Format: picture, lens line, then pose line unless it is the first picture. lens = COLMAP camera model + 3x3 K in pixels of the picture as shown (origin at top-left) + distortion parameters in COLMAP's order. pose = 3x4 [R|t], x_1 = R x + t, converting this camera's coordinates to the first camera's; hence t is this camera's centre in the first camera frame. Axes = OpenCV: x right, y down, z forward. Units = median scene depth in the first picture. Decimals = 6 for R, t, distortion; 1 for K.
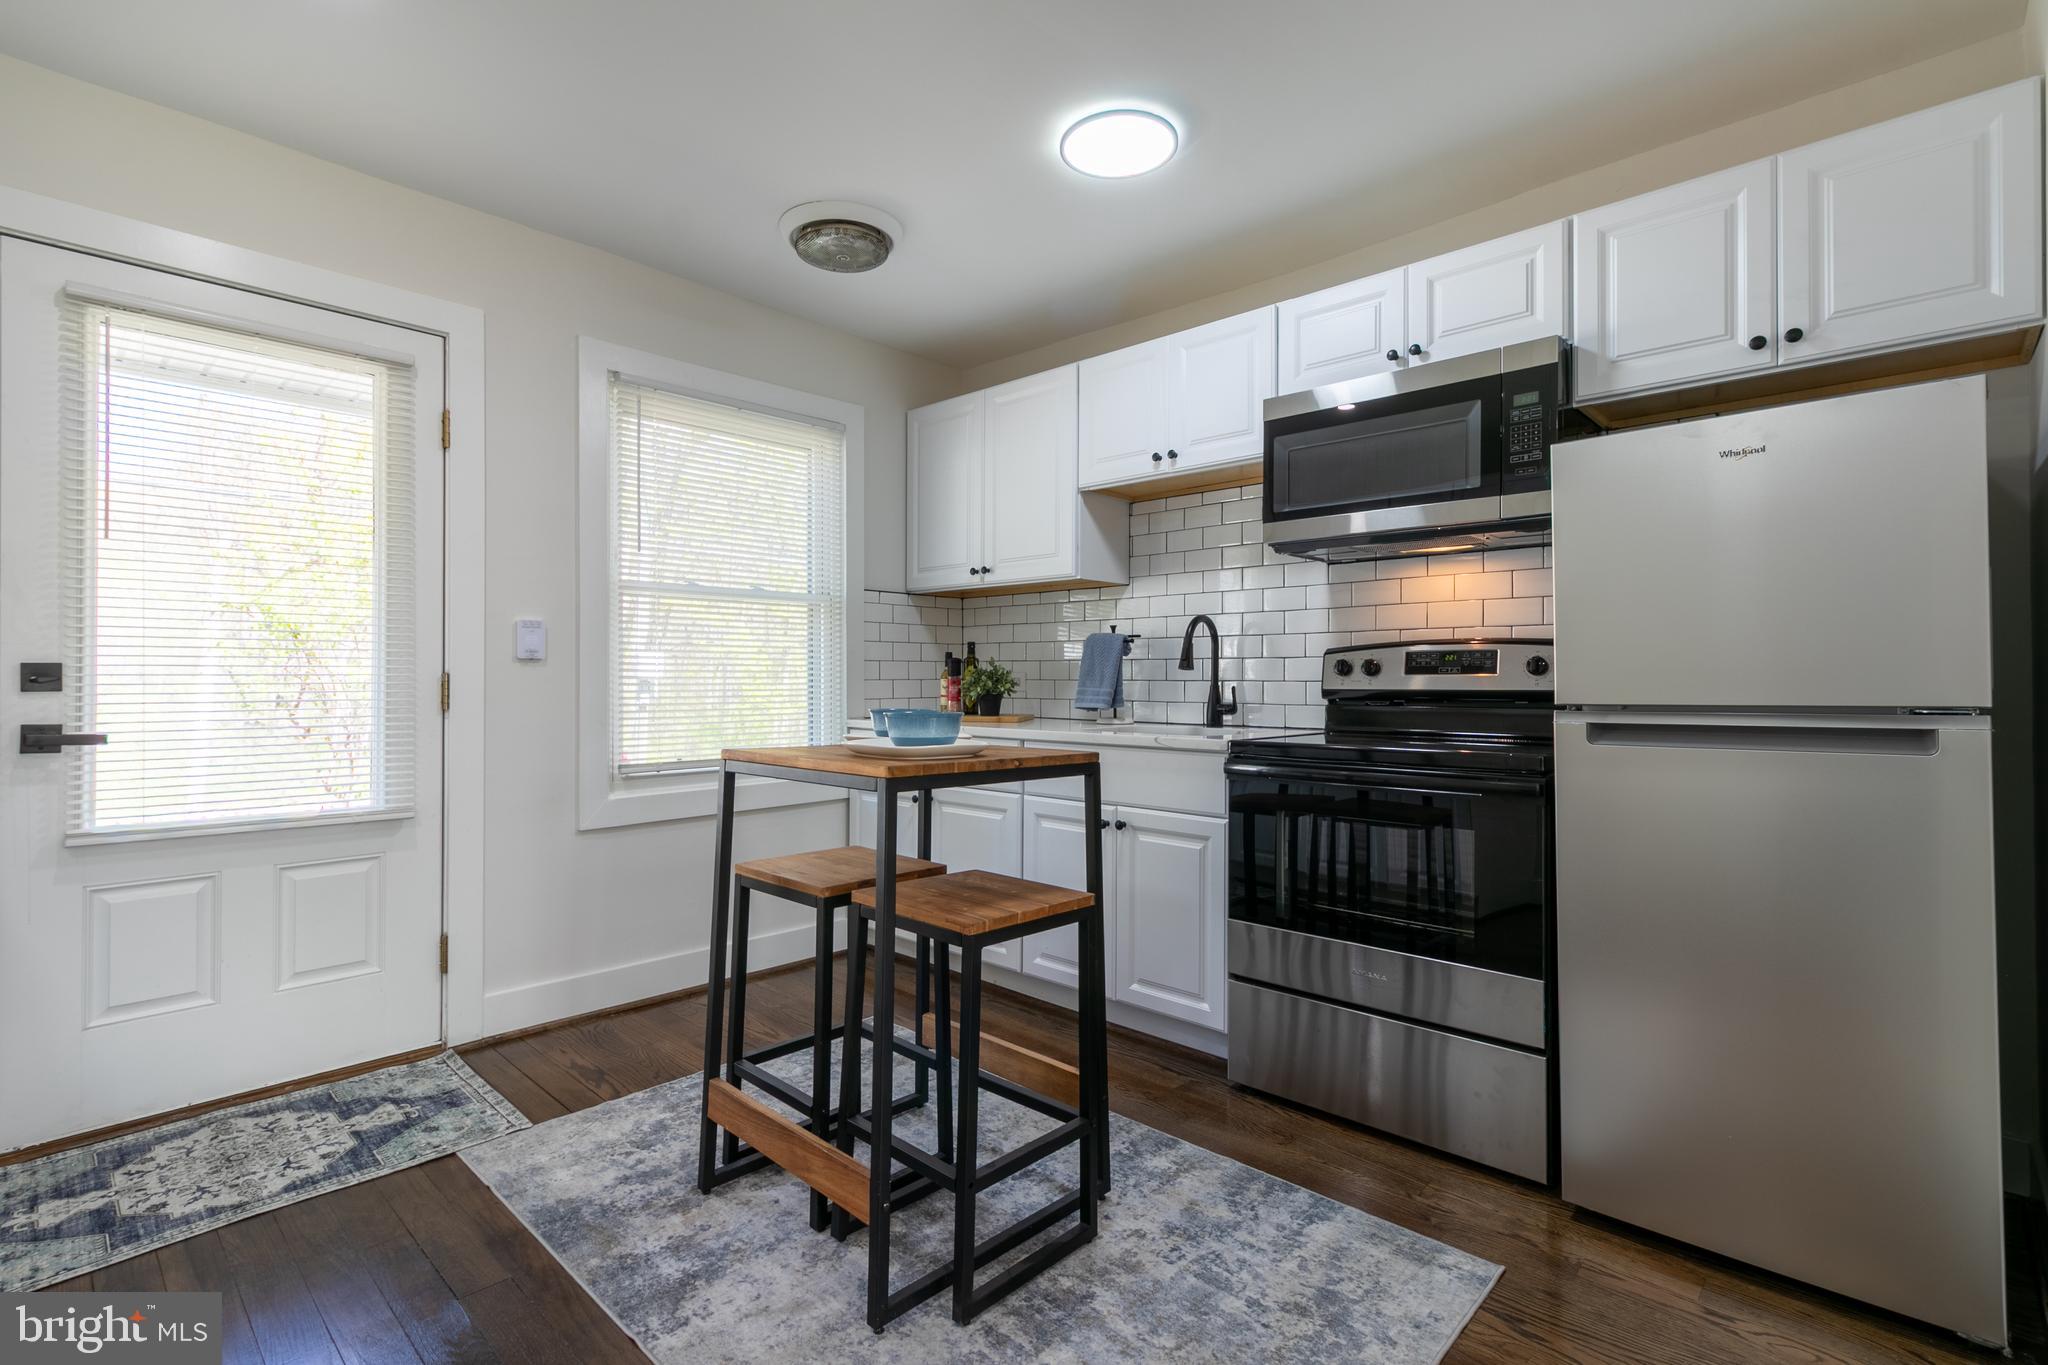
lens RADIAL K [[959.0, 0, 1013.9], [0, 959.0, 668.1], [0, 0, 1]] dist [0.002139, 0.001750]
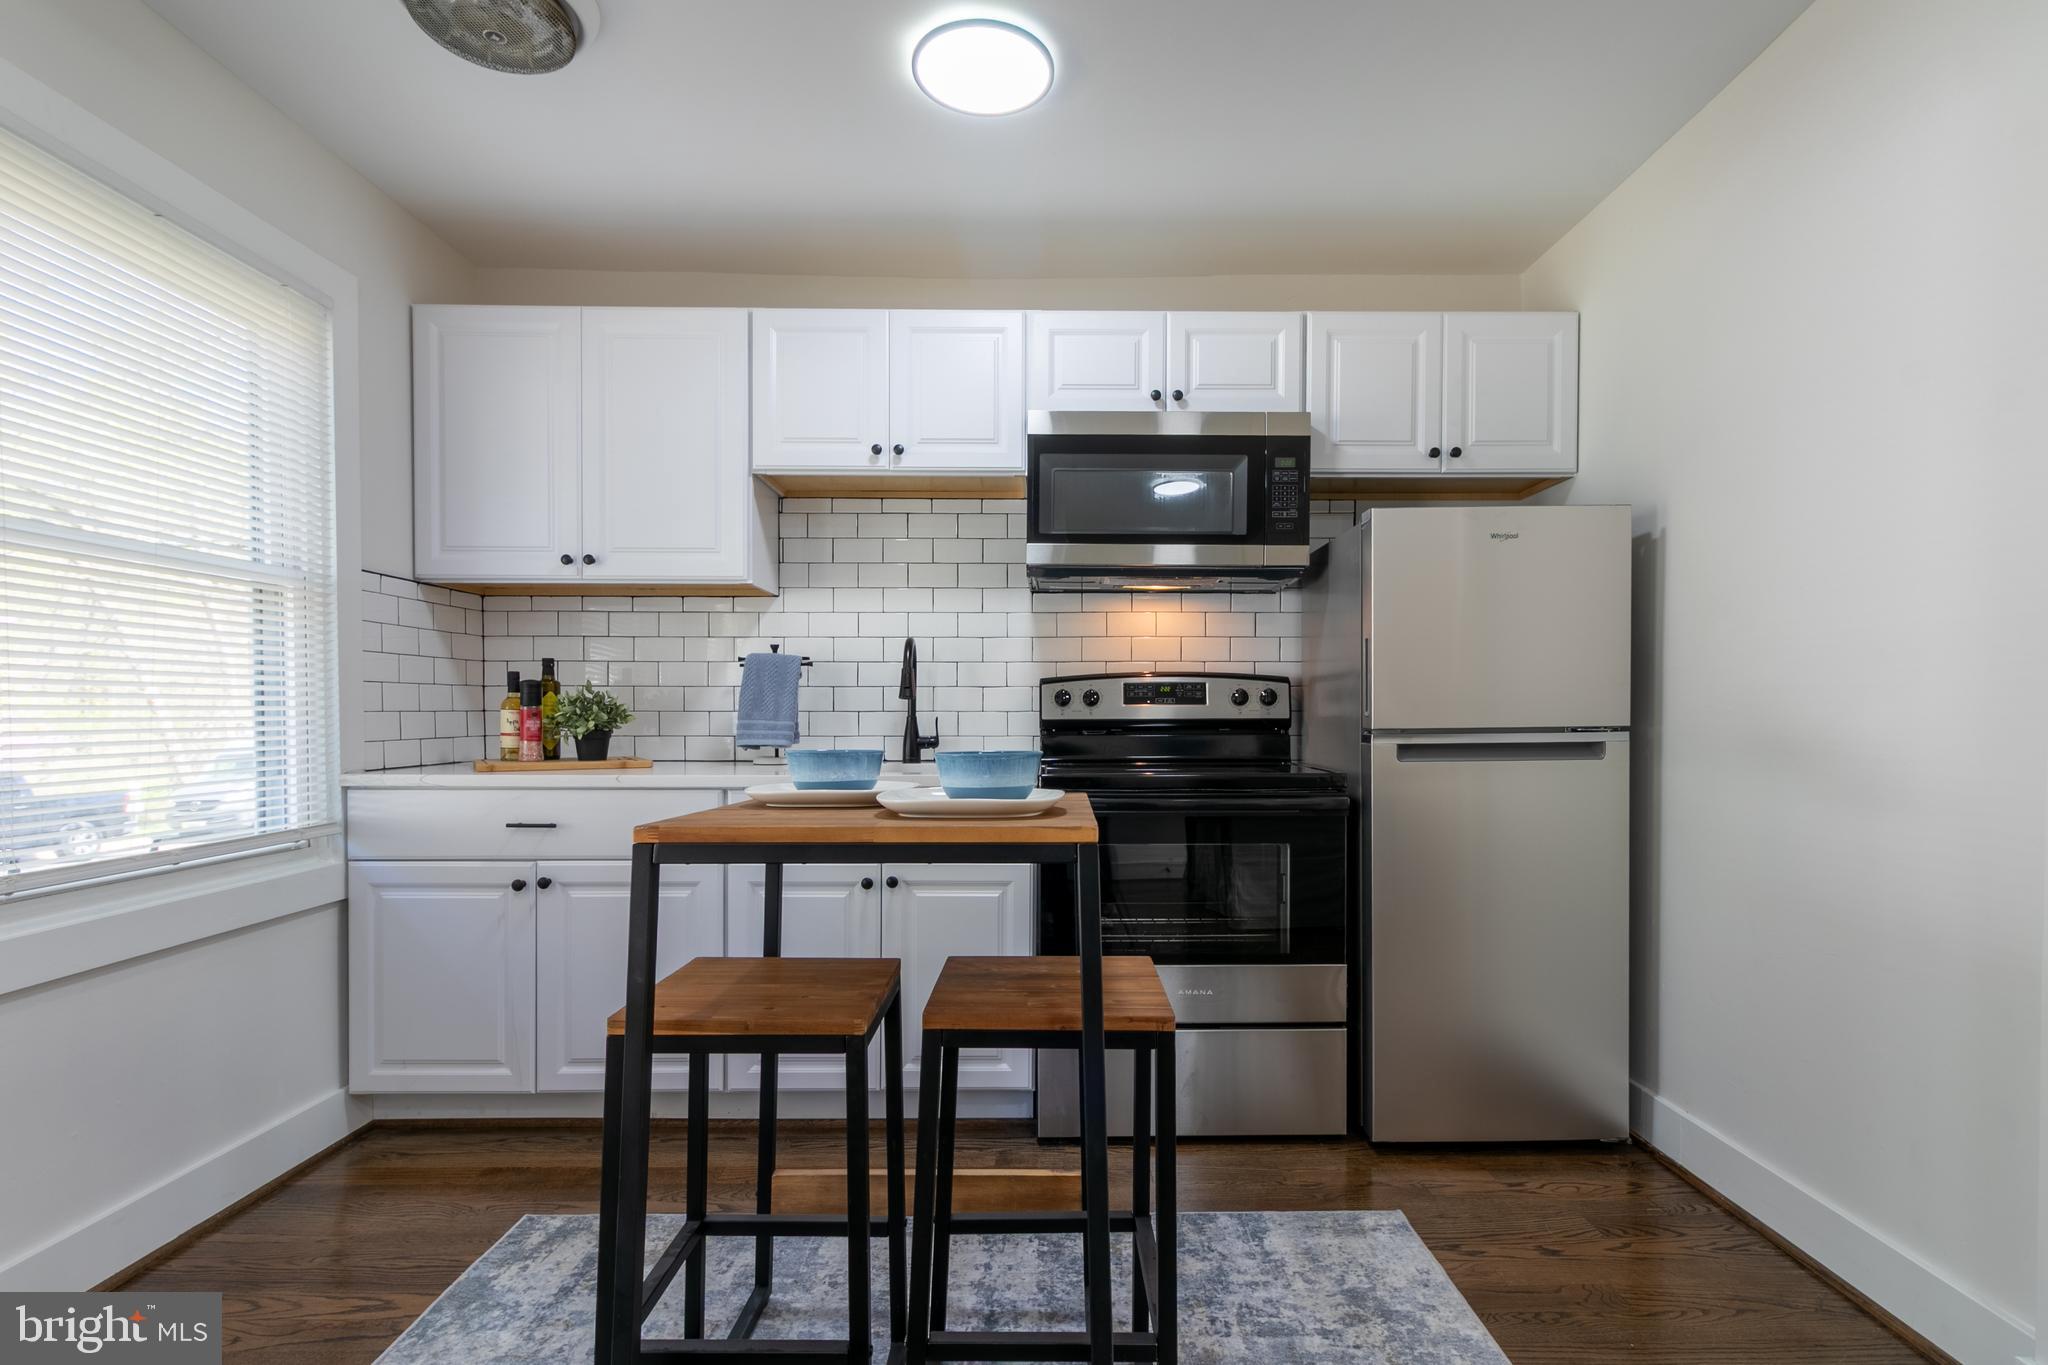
lens RADIAL K [[959.0, 0, 1051.7], [0, 959.0, 737.0], [0, 0, 1]] dist [0.002139, 0.001750]
pose [[0.717967, -0.018738, 0.695825, -0.396681], [-0.006909, 0.999397, 0.034041, 0.006915], [-0.696043, -0.029248, 0.717405, 0.313310]]
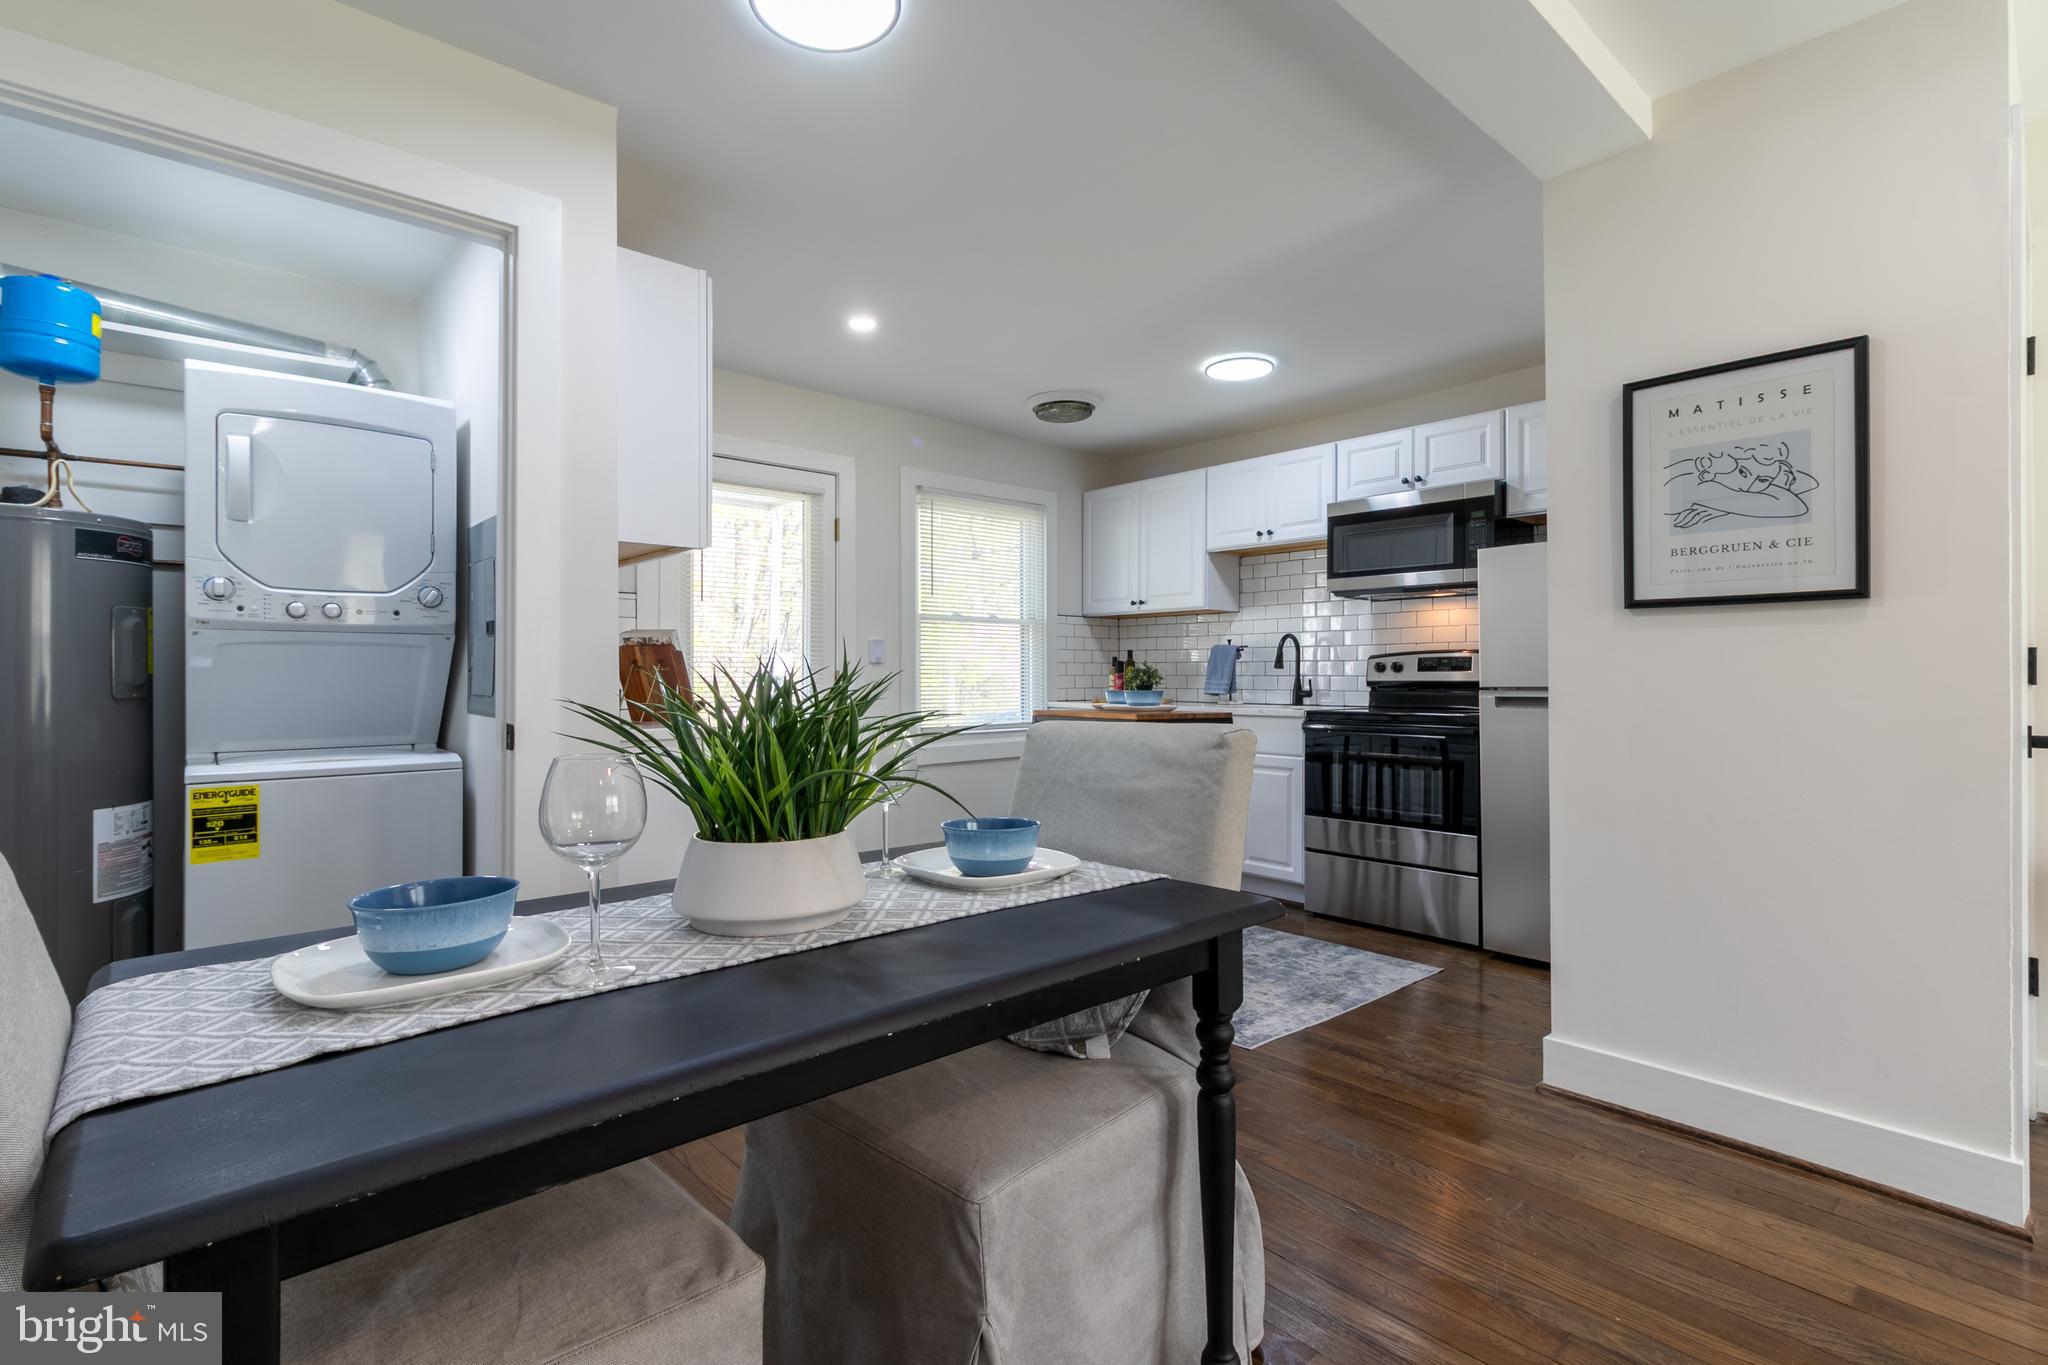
lens RADIAL K [[959.0, 0, 1006.0], [0, 959.0, 668.0], [0, 0, 1]] dist [0.002139, 0.001750]
pose [[0.995295, -0.001479, -0.096882, -0.132012], [0.001712, 0.999996, 0.002316, -0.004575], [0.096878, -0.002471, 0.995293, -0.708893]]
